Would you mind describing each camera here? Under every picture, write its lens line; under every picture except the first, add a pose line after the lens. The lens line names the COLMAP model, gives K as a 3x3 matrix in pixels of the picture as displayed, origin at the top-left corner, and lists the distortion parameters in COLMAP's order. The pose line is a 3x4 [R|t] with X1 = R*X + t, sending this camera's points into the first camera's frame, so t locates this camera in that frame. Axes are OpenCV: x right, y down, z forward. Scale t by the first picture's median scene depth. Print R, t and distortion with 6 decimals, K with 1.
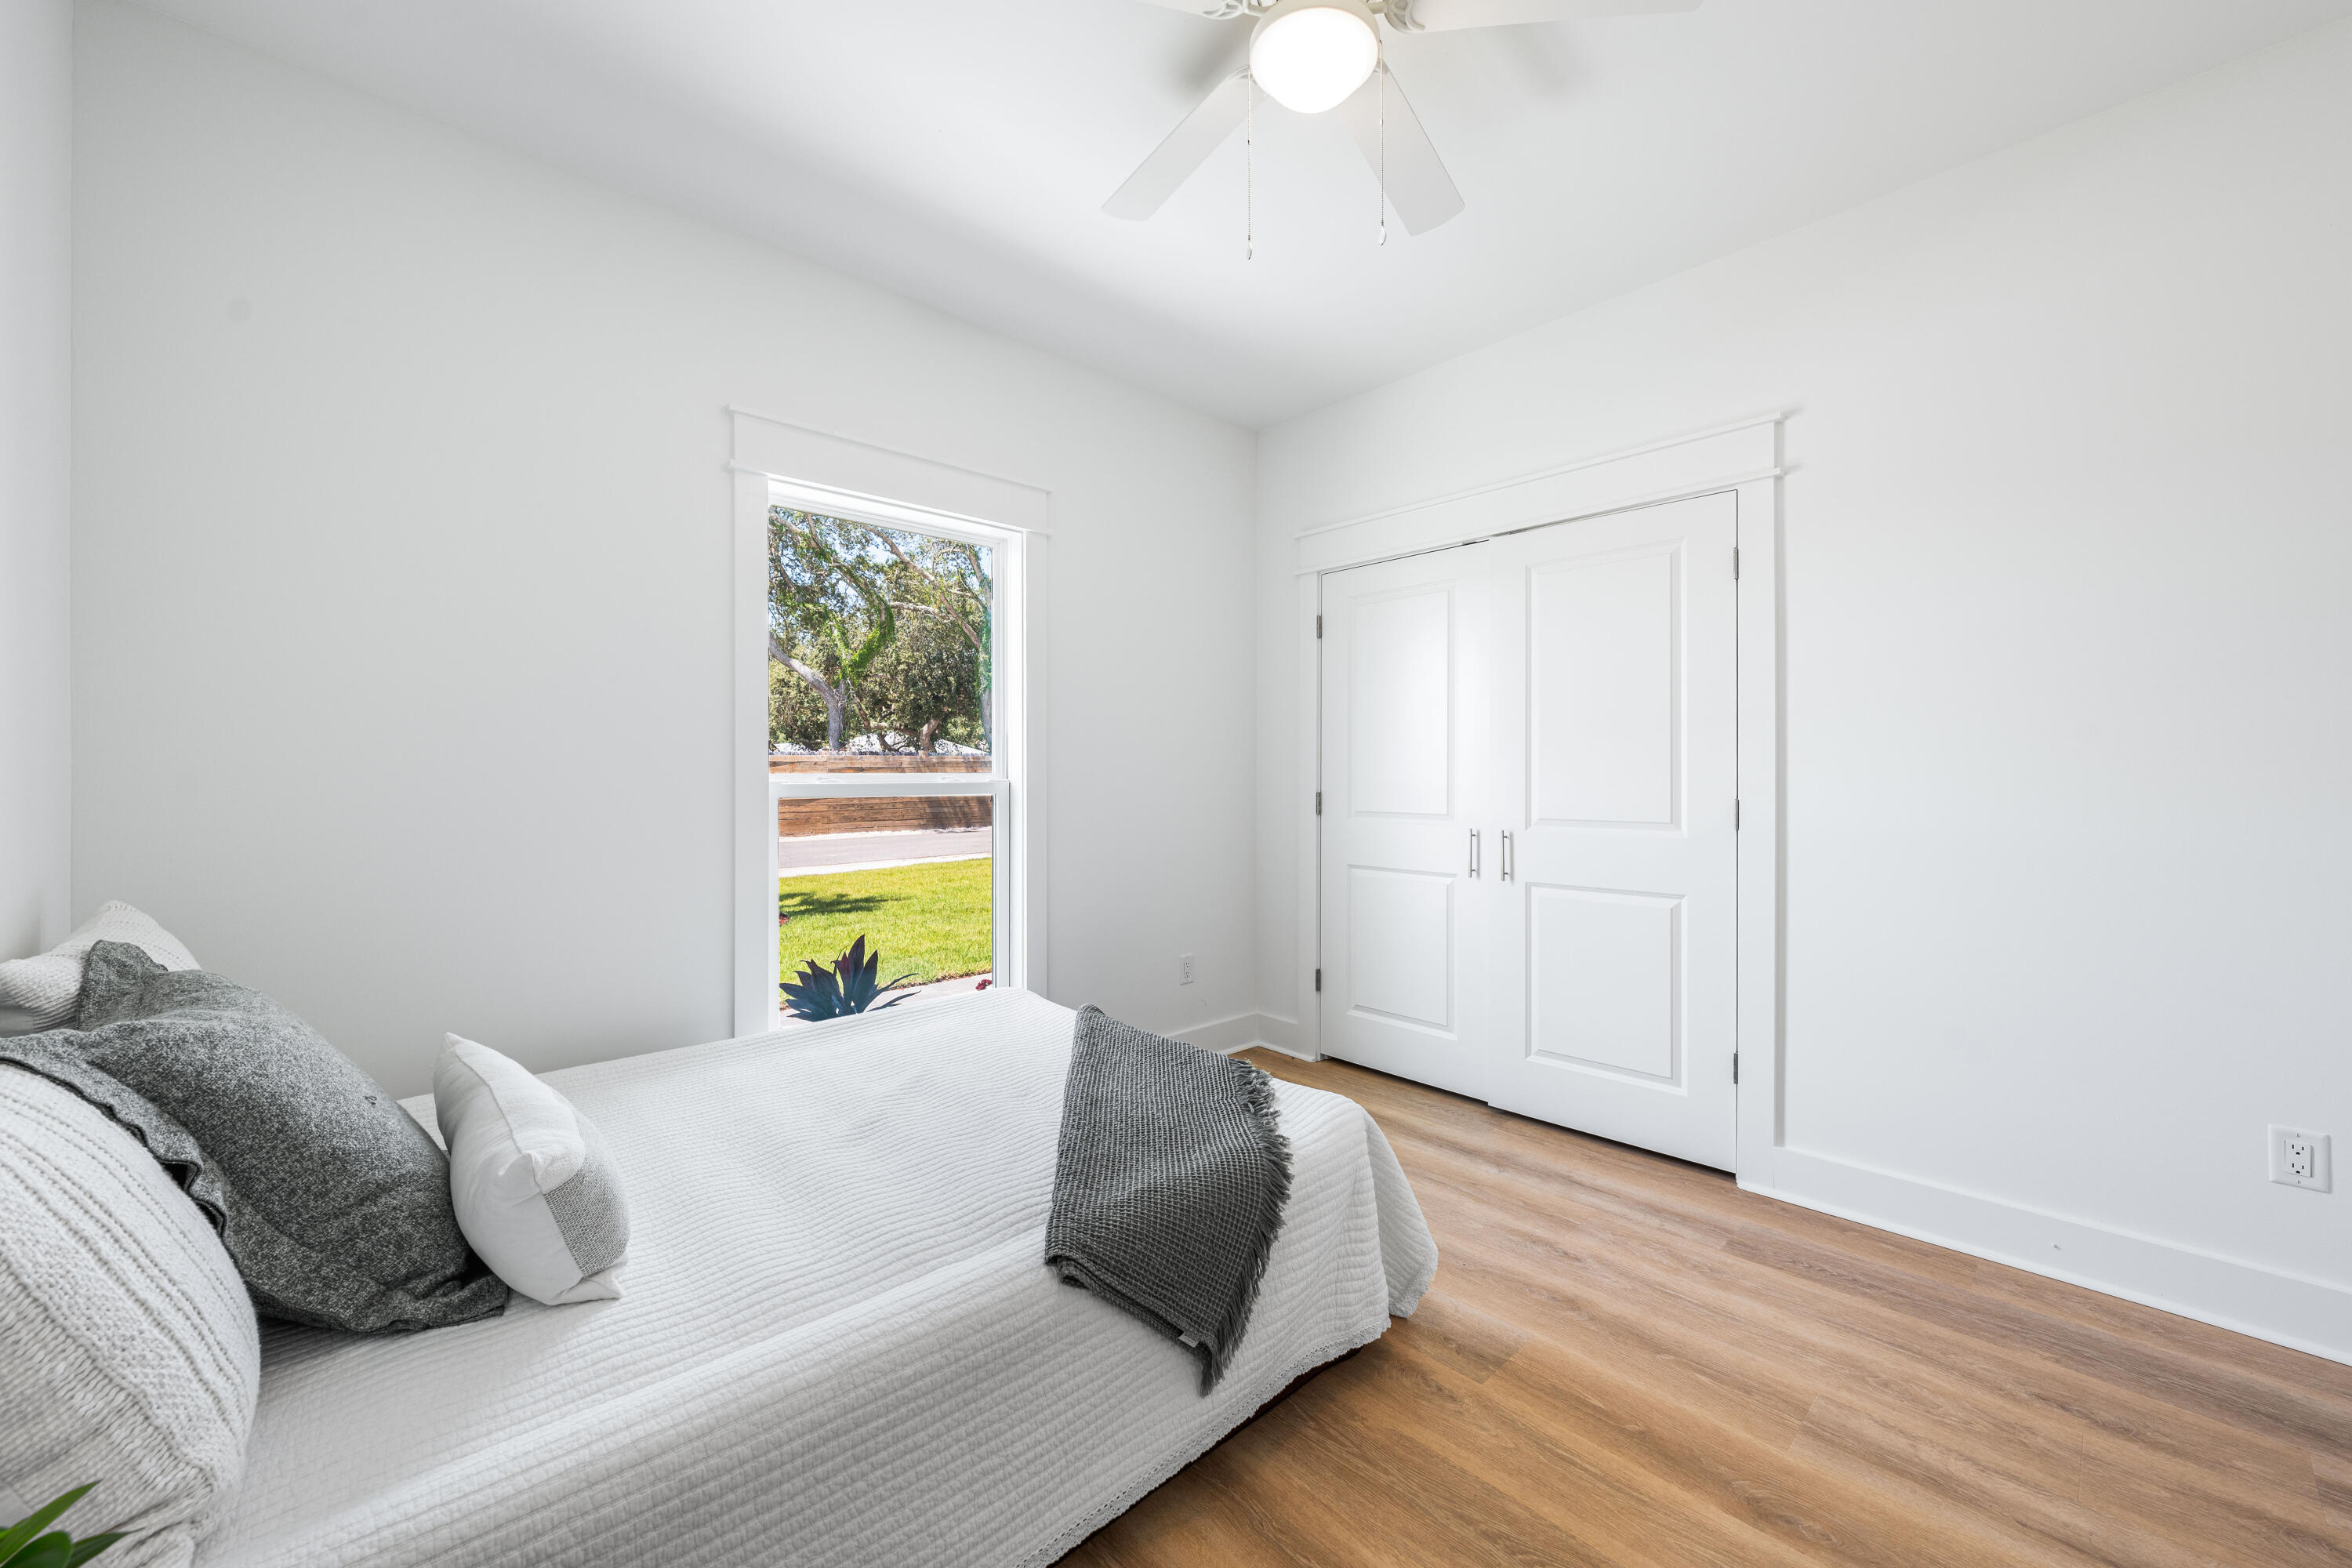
lens RADIAL K [[864.9, 0, 1188.0], [0, 864.9, 784.3], [0, 0, 1]] dist [0.000069, -0.000228]
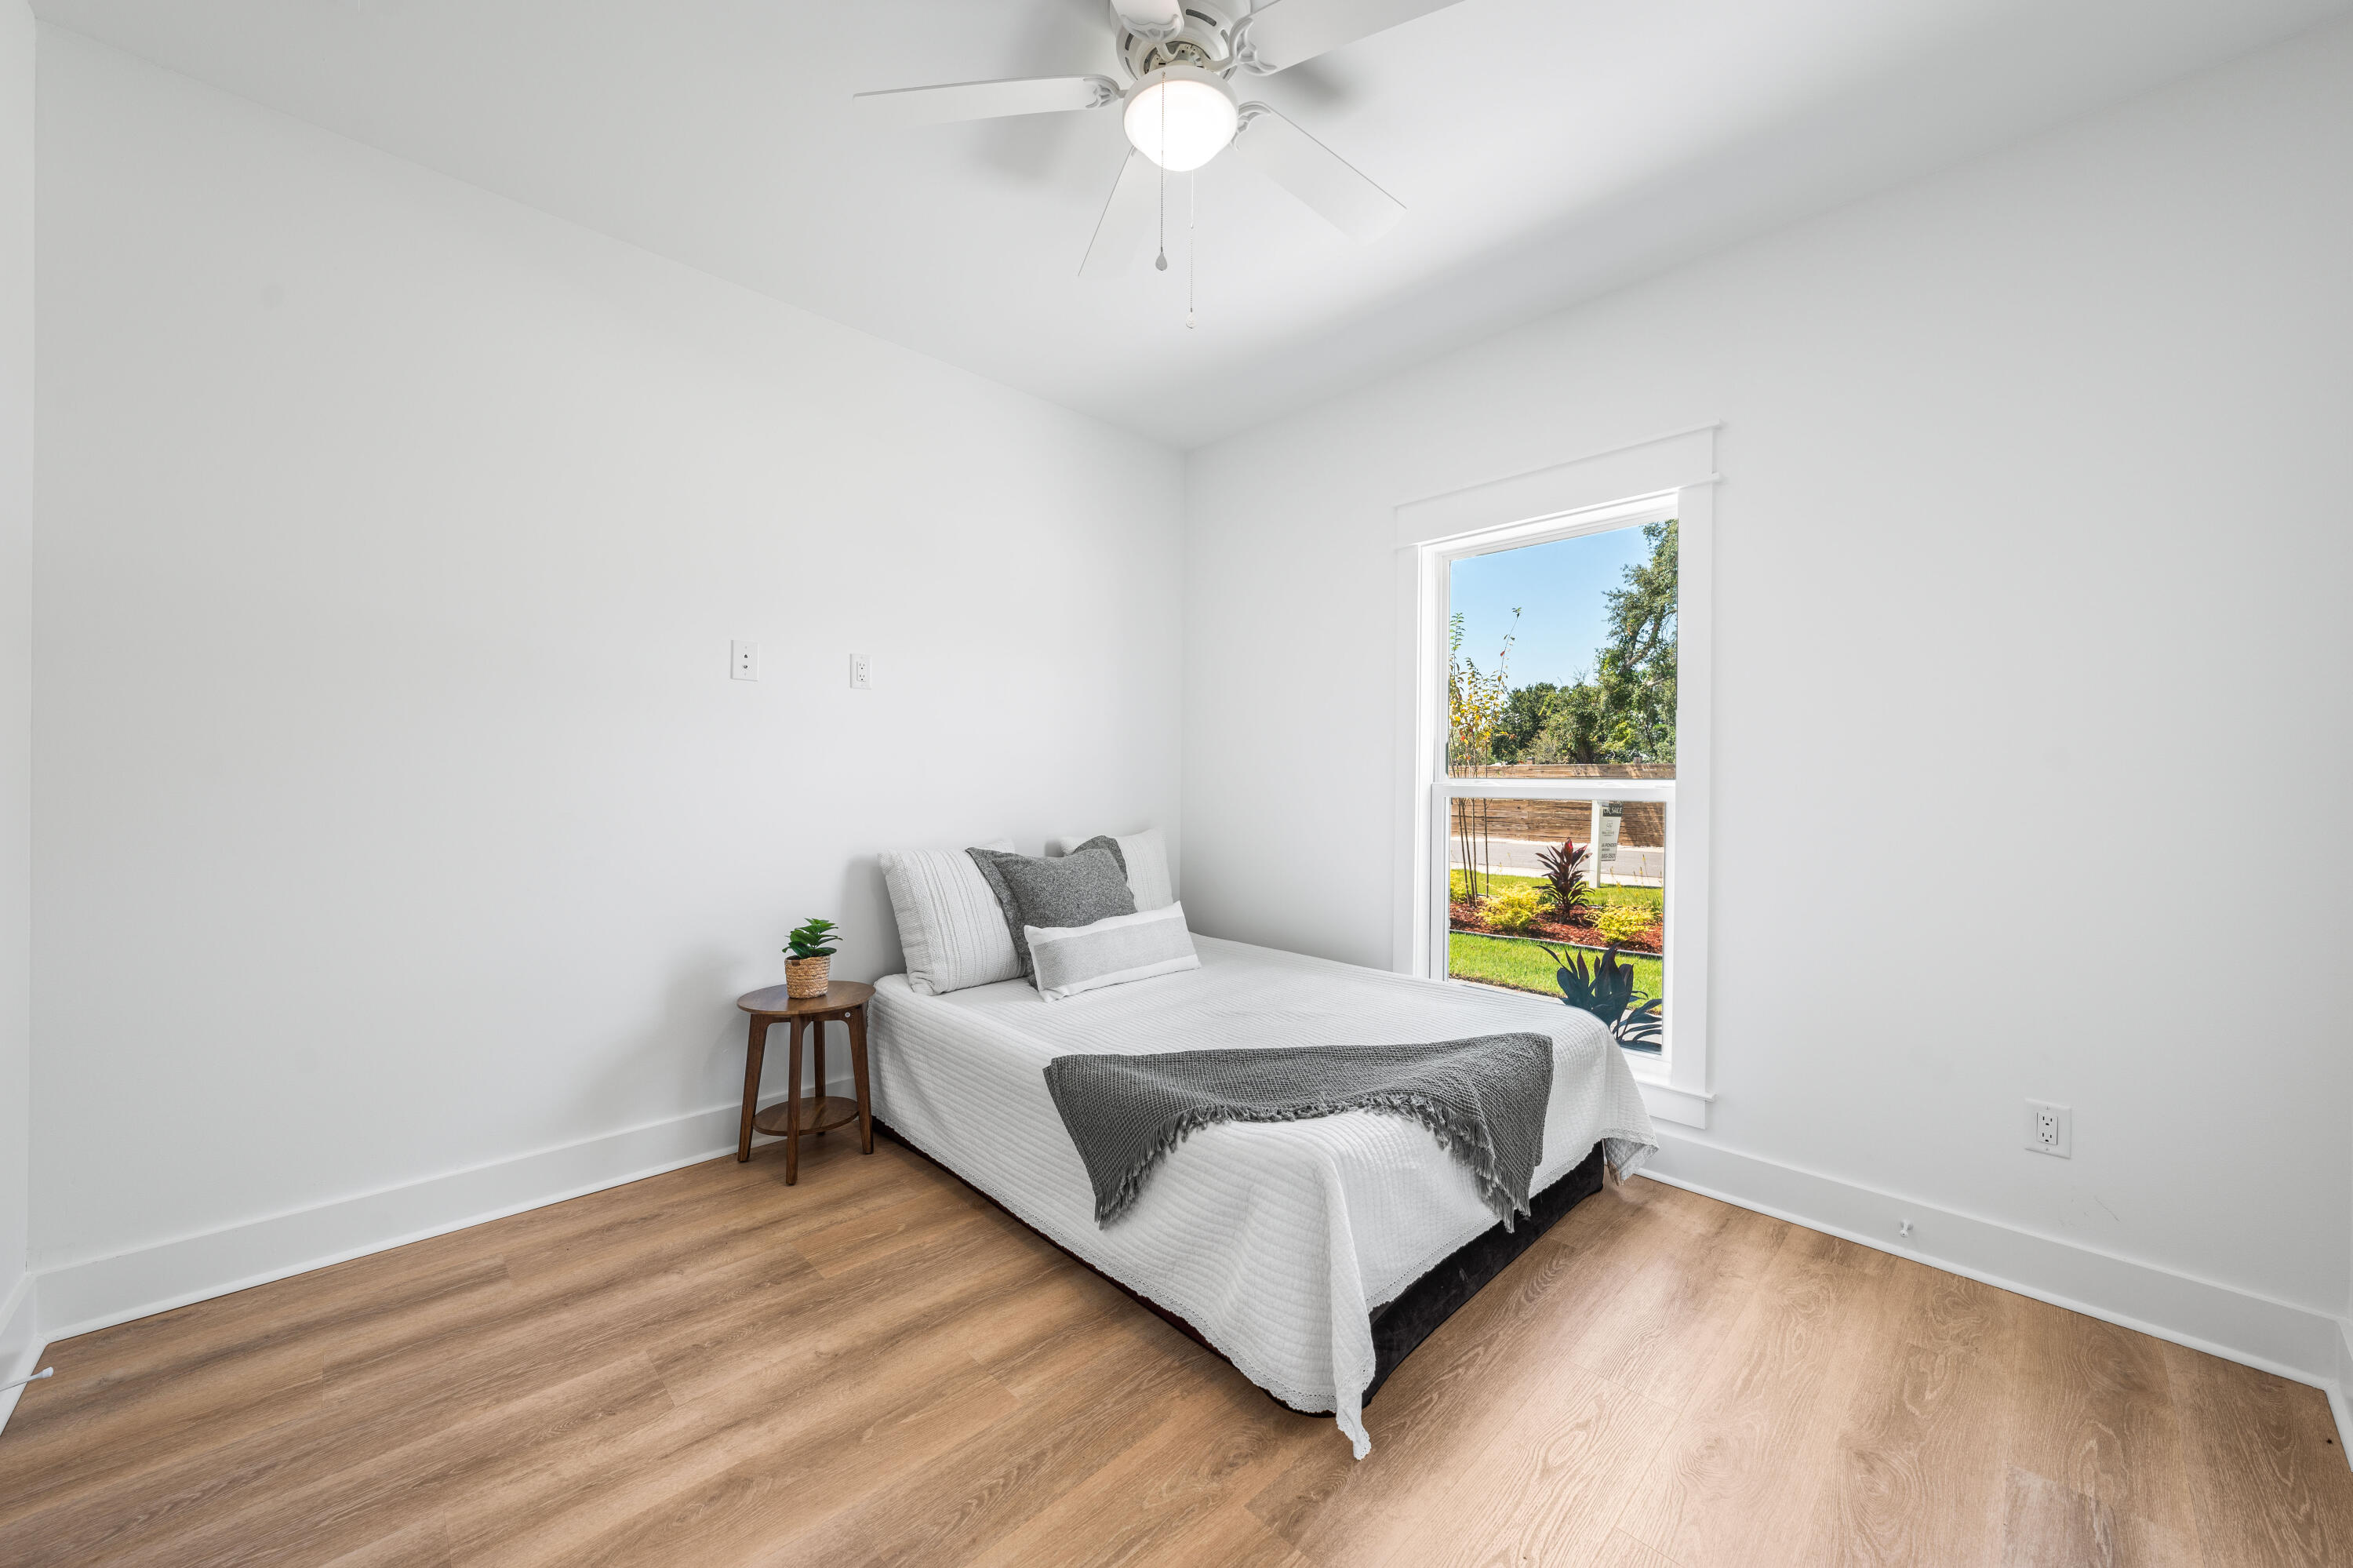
lens RADIAL K [[865.3, 0, 1189.9], [0, 865.3, 775.1], [0, 0, 1]] dist [0.000069, -0.000228]
pose [[0.039011, 0.003775, -0.999232, 1.448152], [-0.013478, 0.999904, 0.003252, -0.023109], [0.999148, 0.013341, 0.039058, 1.116403]]
